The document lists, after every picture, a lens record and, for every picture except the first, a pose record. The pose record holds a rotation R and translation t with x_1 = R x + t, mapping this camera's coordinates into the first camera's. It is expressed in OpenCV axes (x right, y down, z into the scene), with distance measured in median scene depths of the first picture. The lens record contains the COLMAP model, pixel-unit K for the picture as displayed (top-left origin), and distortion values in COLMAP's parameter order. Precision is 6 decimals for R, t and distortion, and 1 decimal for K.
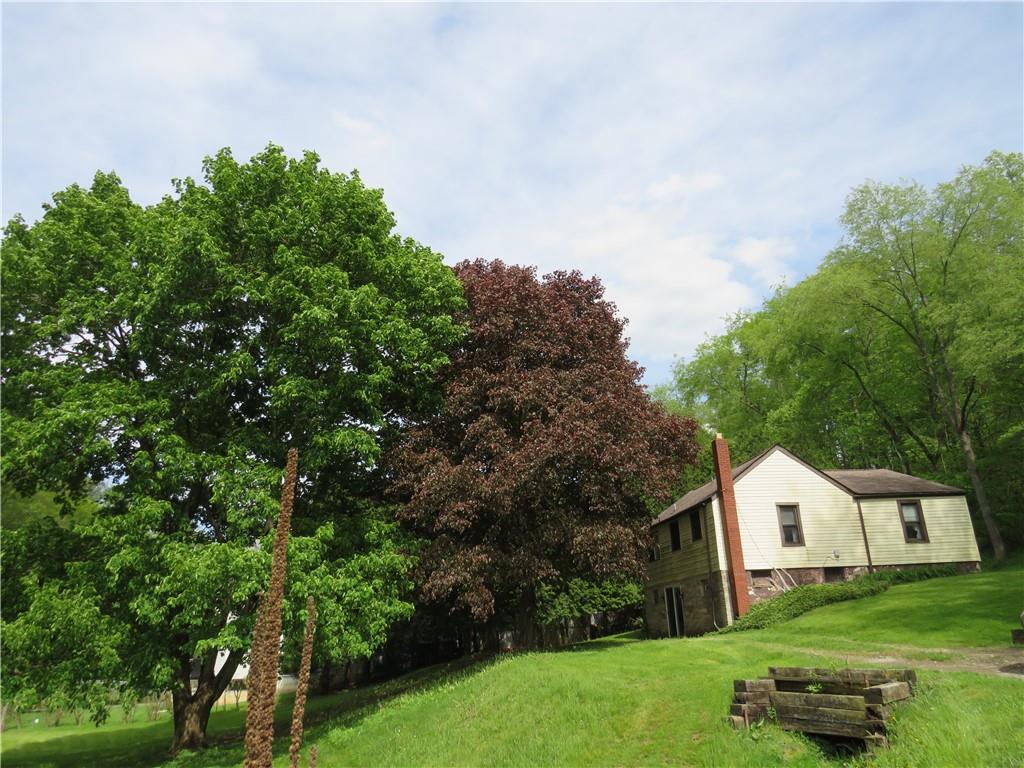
lens RADIAL K [[713.7, 0, 507.8], [0, 713.7, 384.2], [0, 0, 1]] dist [-0.036283, 0.006413]
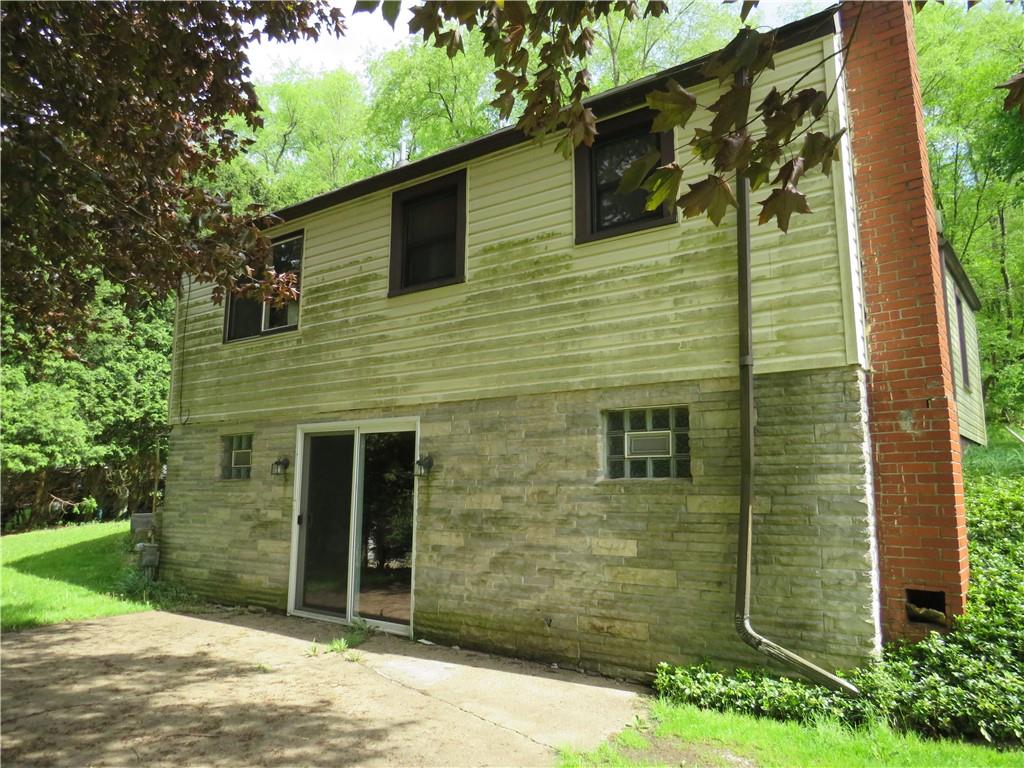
lens RADIAL K [[713.7, 0, 507.8], [0, 713.7, 384.2], [0, 0, 1]] dist [-0.036283, 0.006413]
pose [[0.690569, 0.151198, 0.707286, 0.096446], [-0.277334, 0.958513, 0.065875, 0.267837], [-0.667983, -0.241646, 0.703851, 0.885818]]
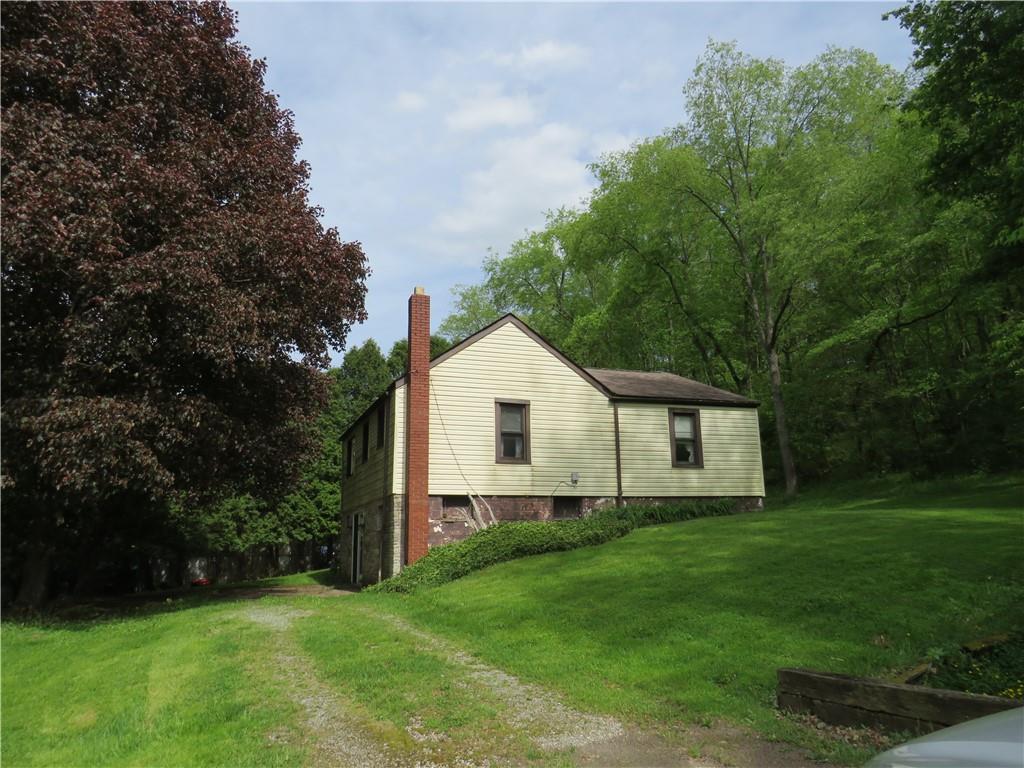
lens RADIAL K [[713.7, 0, 507.8], [0, 713.7, 384.2], [0, 0, 1]] dist [-0.036283, 0.006413]
pose [[0.975465, 0.068291, 0.209295, 0.248150], [-0.091659, 0.990339, 0.104058, 0.082904], [-0.200167, -0.120689, 0.972300, 0.346148]]
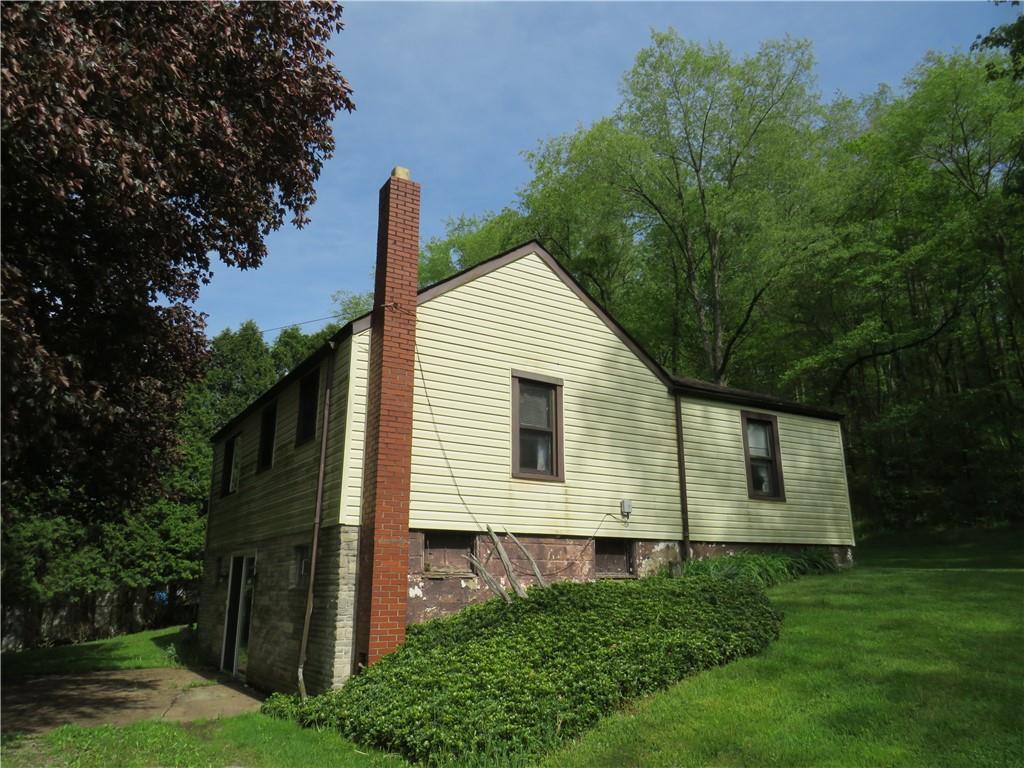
lens RADIAL K [[719.0, 0, 500.0], [0, 719.0, 388.5], [0, 0, 1]] dist [-0.002529, 0.000133]
pose [[0.915066, 0.141829, 0.377542, 0.219326], [-0.168912, 0.984842, 0.039428, 0.162609], [-0.366227, -0.099851, 0.925153, 0.625652]]
